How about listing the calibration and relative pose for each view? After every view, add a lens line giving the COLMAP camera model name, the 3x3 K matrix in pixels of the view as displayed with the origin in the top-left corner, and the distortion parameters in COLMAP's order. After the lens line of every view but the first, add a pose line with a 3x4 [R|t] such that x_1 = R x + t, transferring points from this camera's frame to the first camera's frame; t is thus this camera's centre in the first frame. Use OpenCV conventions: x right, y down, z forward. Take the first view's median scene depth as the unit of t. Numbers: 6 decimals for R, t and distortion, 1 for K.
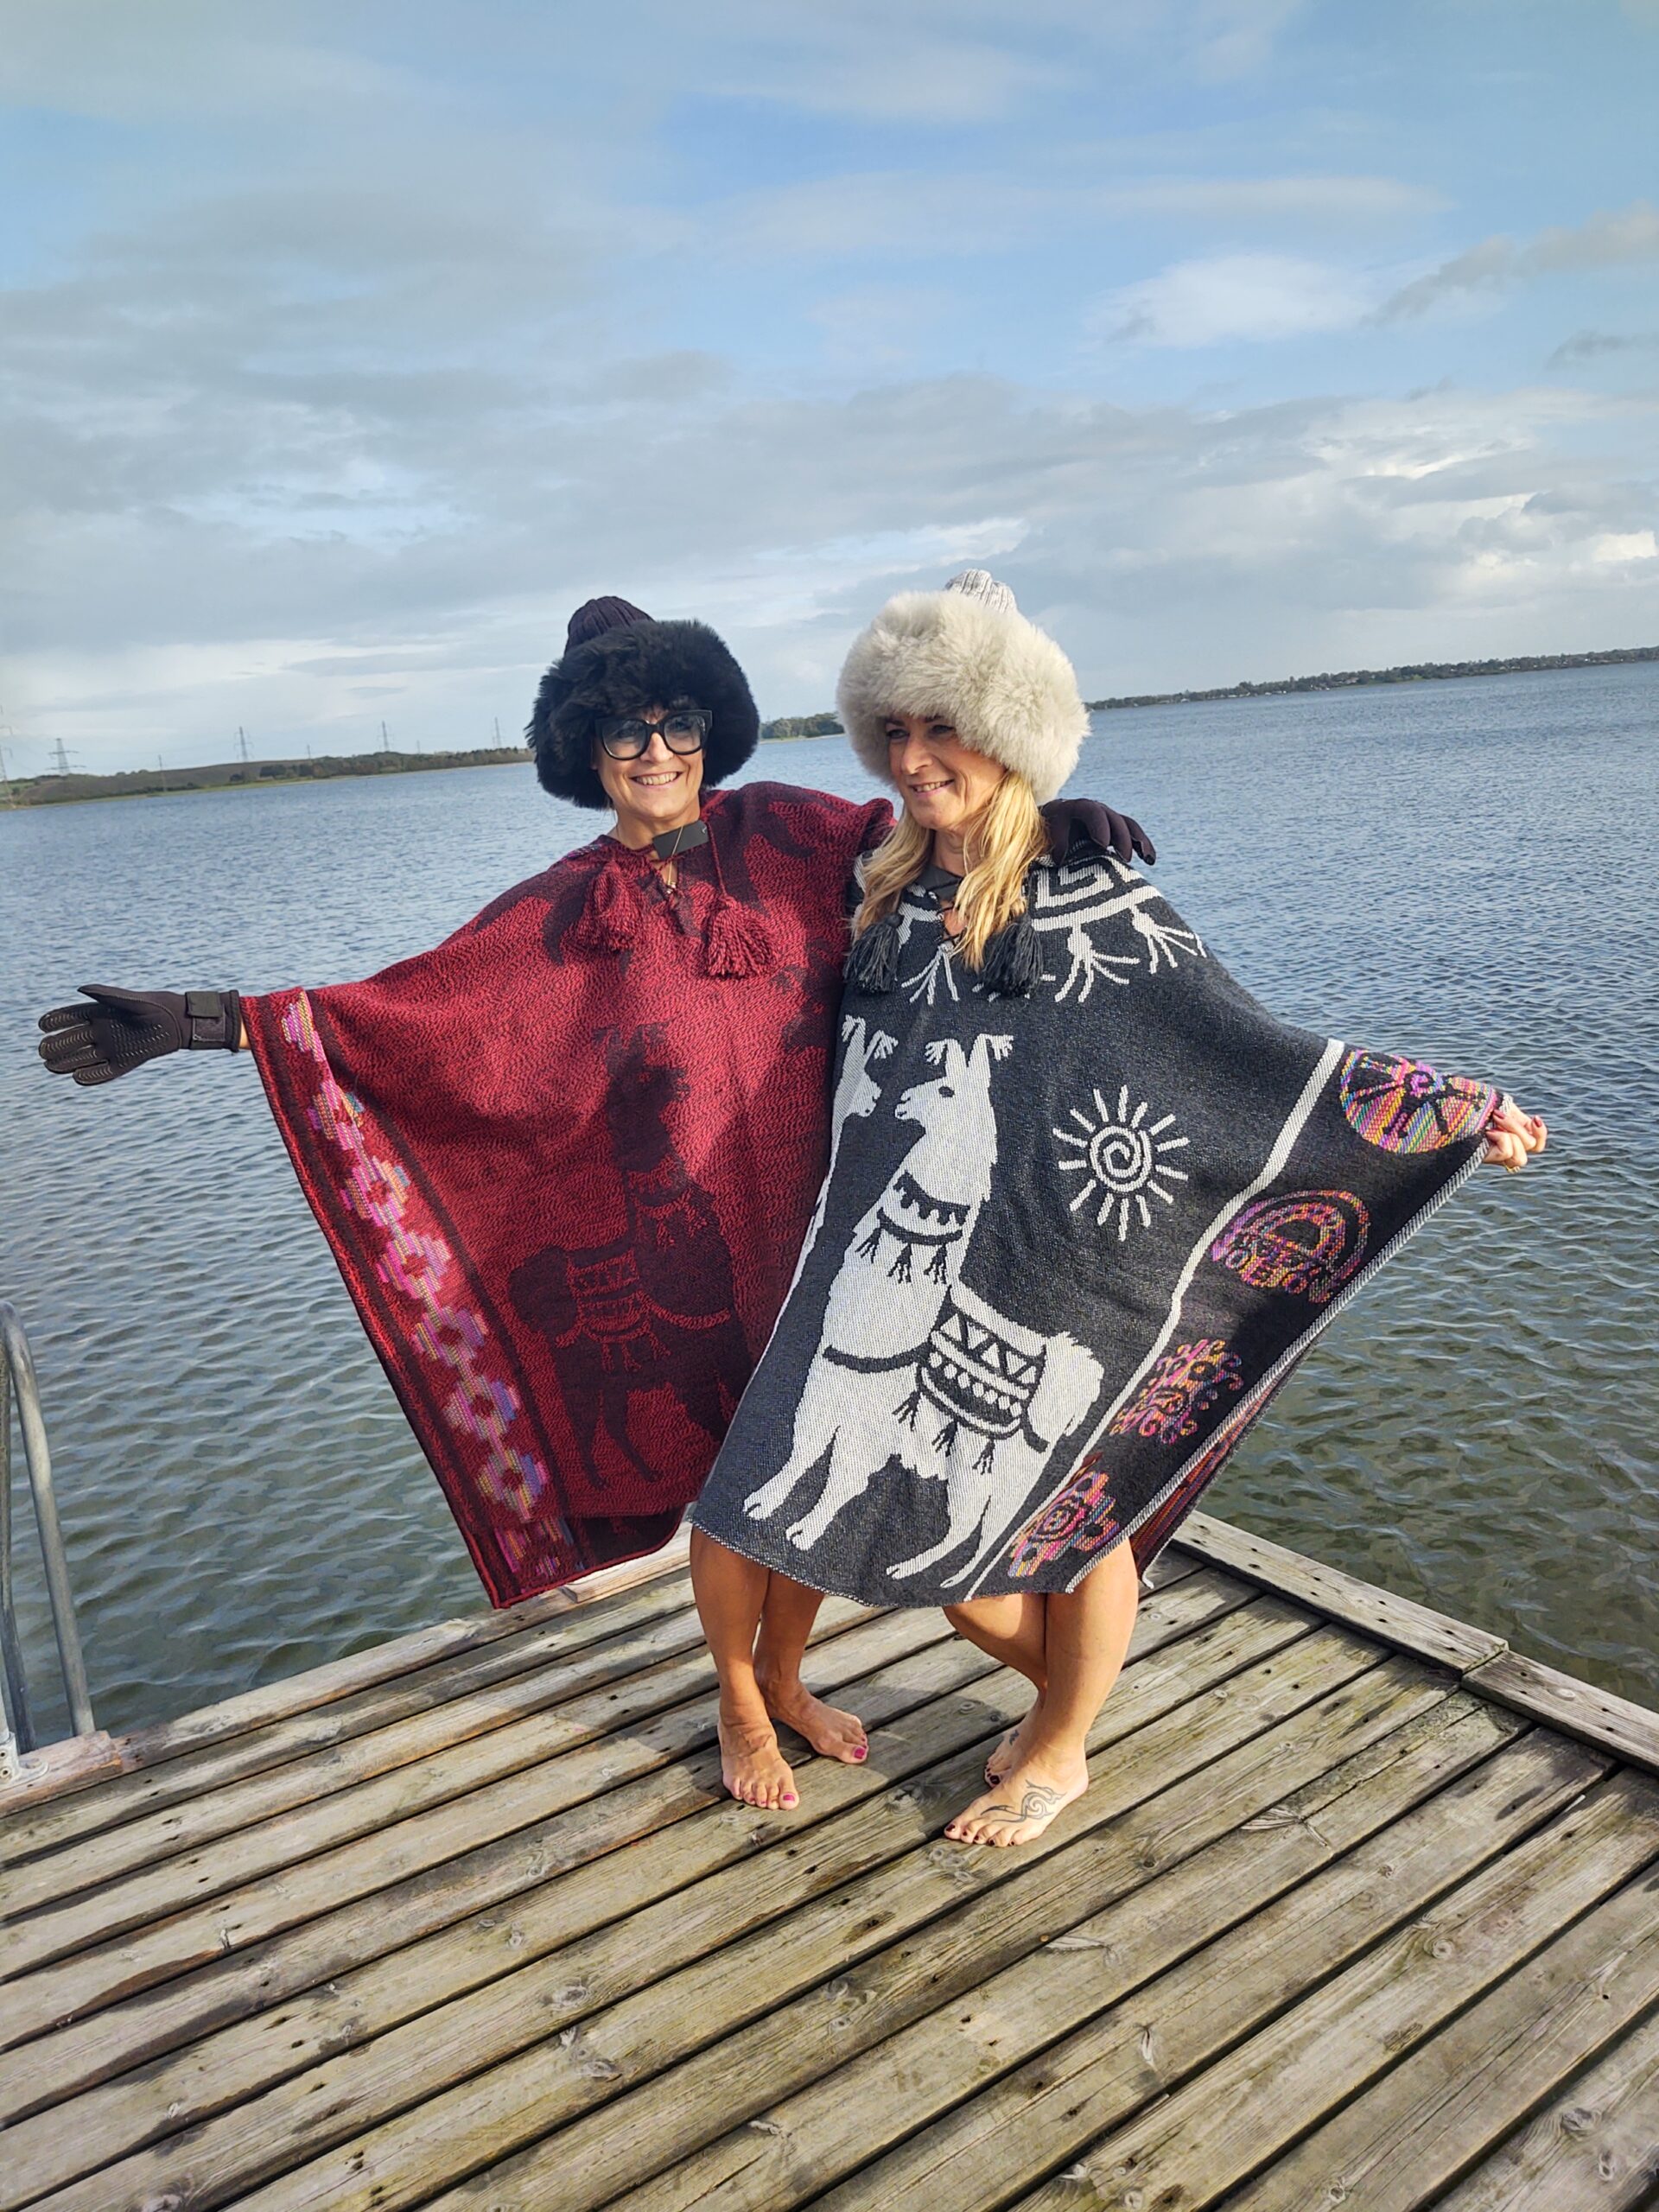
lens RADIAL K [[1687.6, 0, 819.5], [0, 1687.6, 1091.0], [0, 0, 1]] dist [-0.007098, -0.004206]
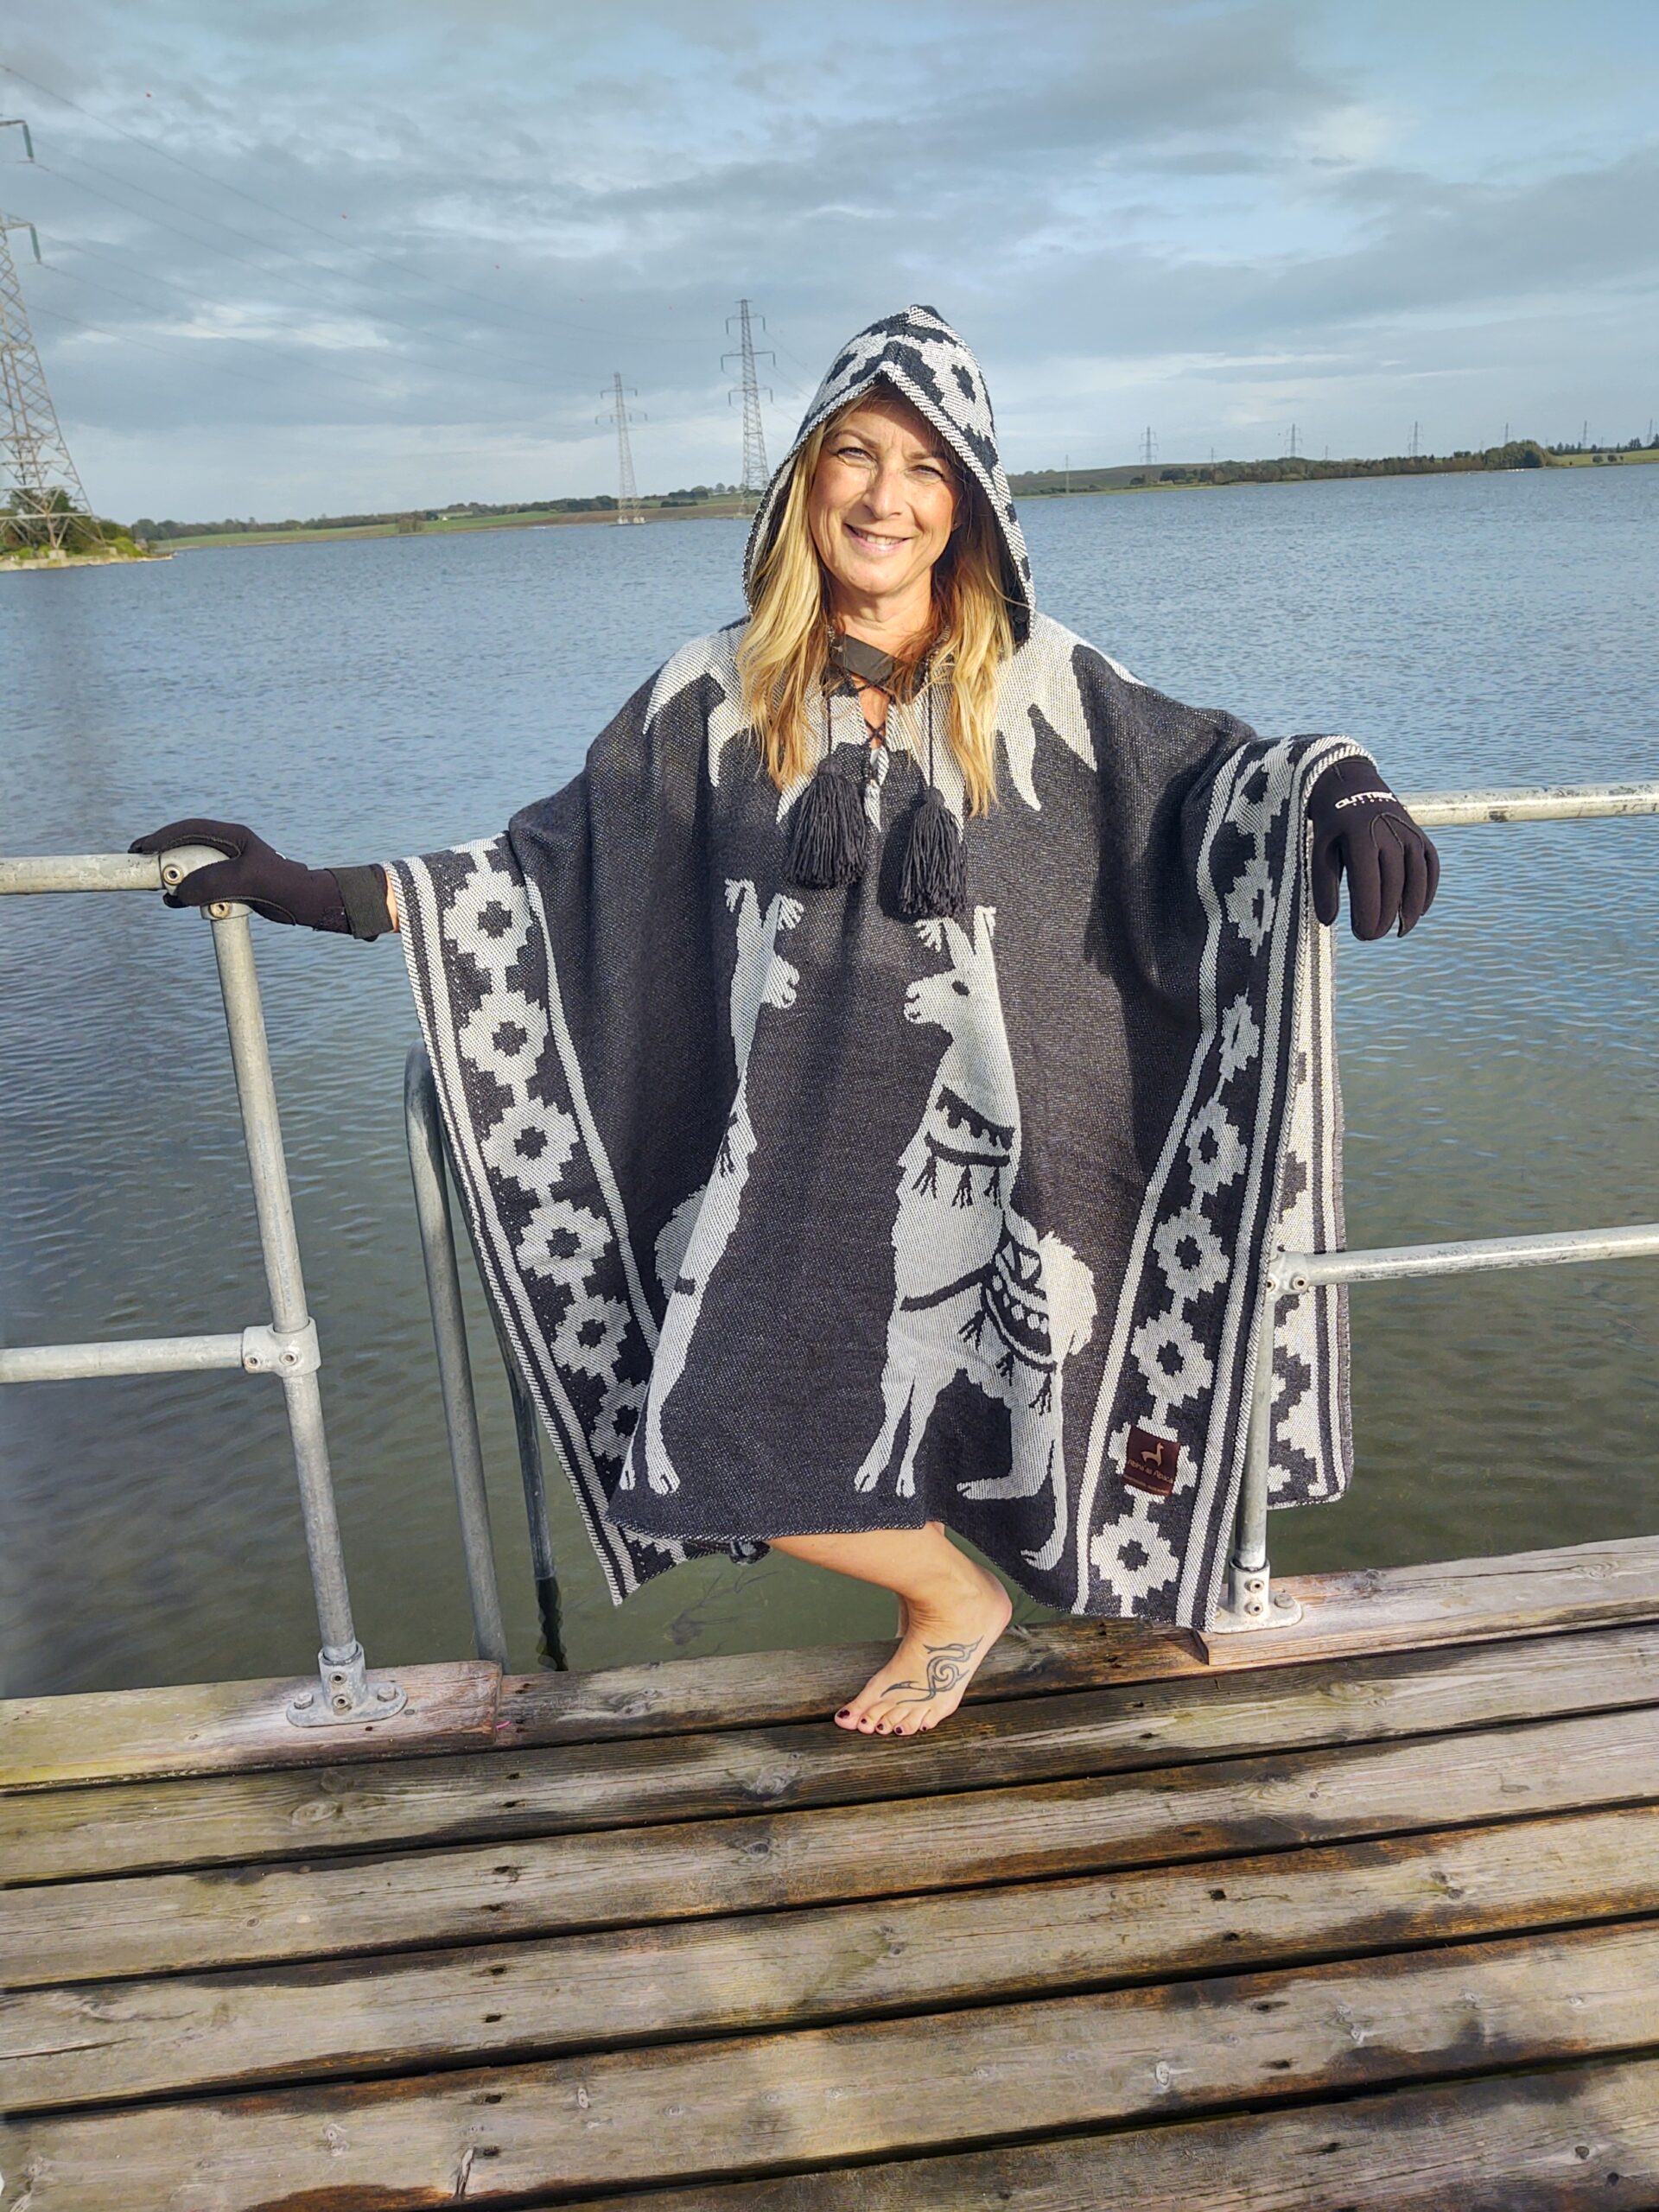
lens RADIAL K [[1687.6, 0, 846.5], [0, 1687.6, 1091.9], [0, 0, 1]] dist [-0.007098, -0.004206]
pose [[0.882067, 0.189196, -0.431465, -0.041567], [-0.117883, 0.975322, 0.186681, -0.001053], [0.456137, -0.113803, 0.882603, 0.510120]]
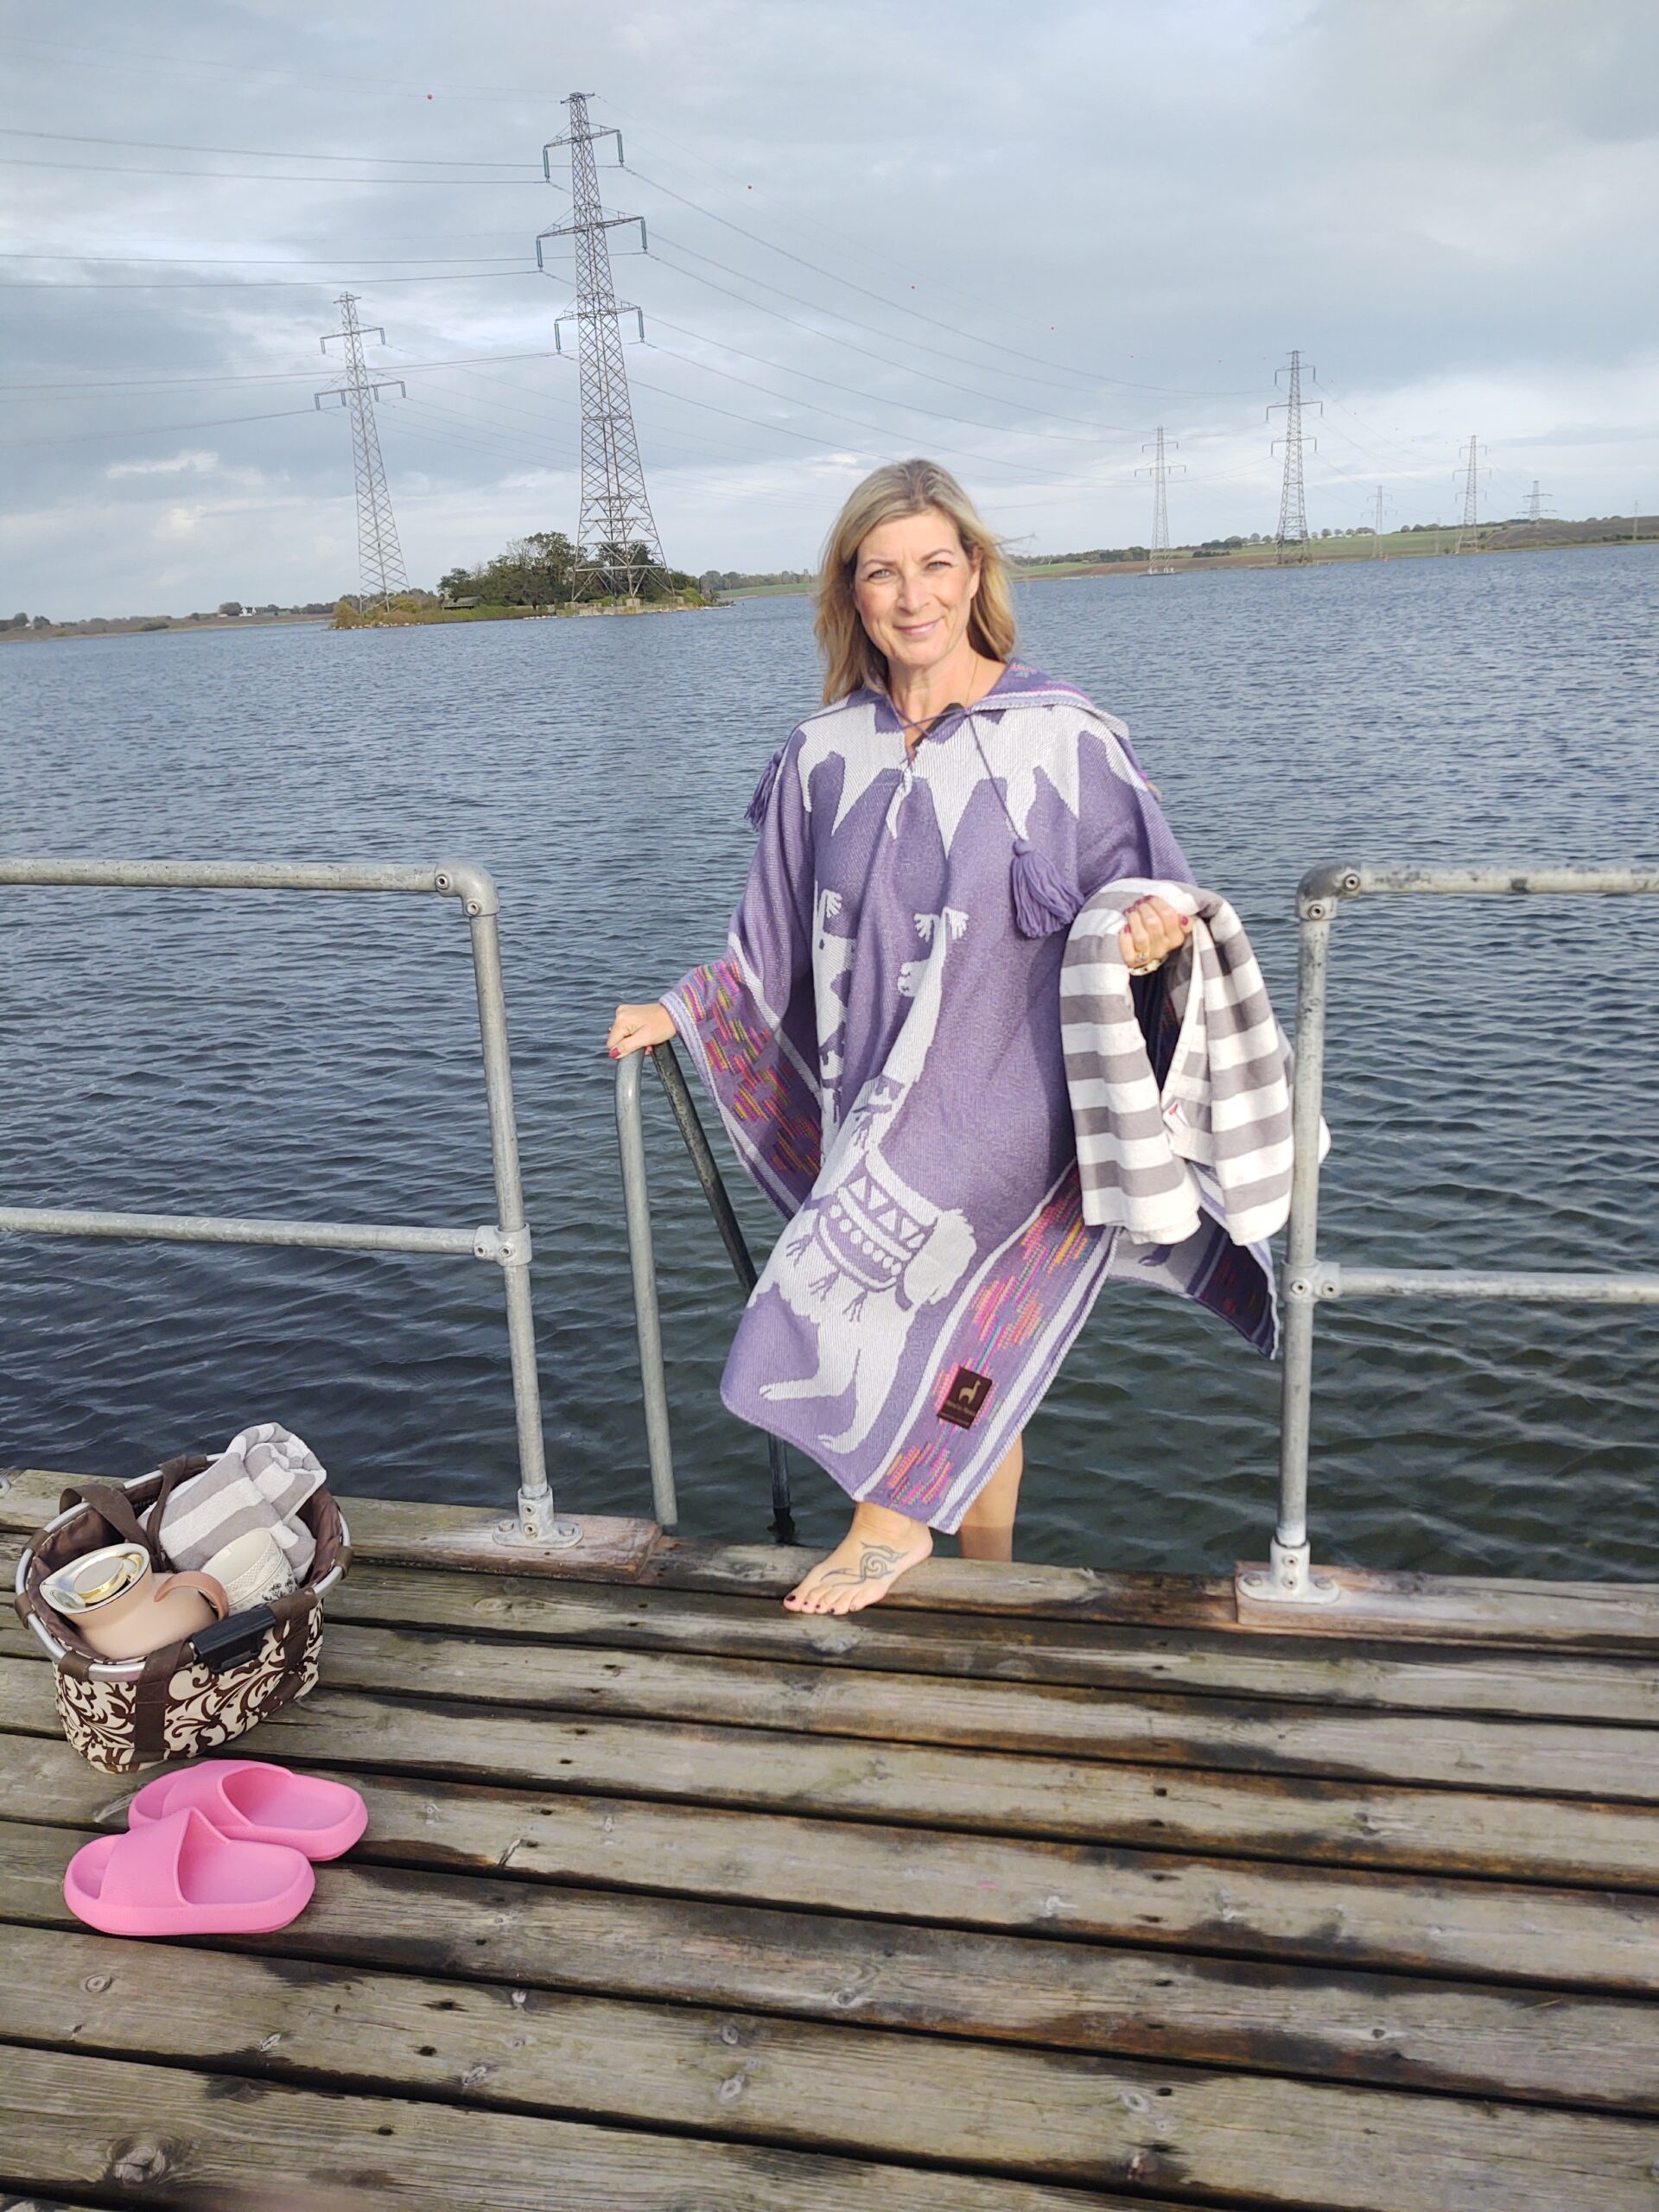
lens RADIAL K [[1679.6, 0, 863.5], [0, 1679.6, 1072.7], [0, 0, 1]] dist [-0.003232, 0.001060]
pose [[0.709829, 0.238785, -0.662665, 0.185799], [-0.149772, 0.970438, 0.189256, -0.031136], [0.688267, -0.035091, 0.724608, 0.485511]]
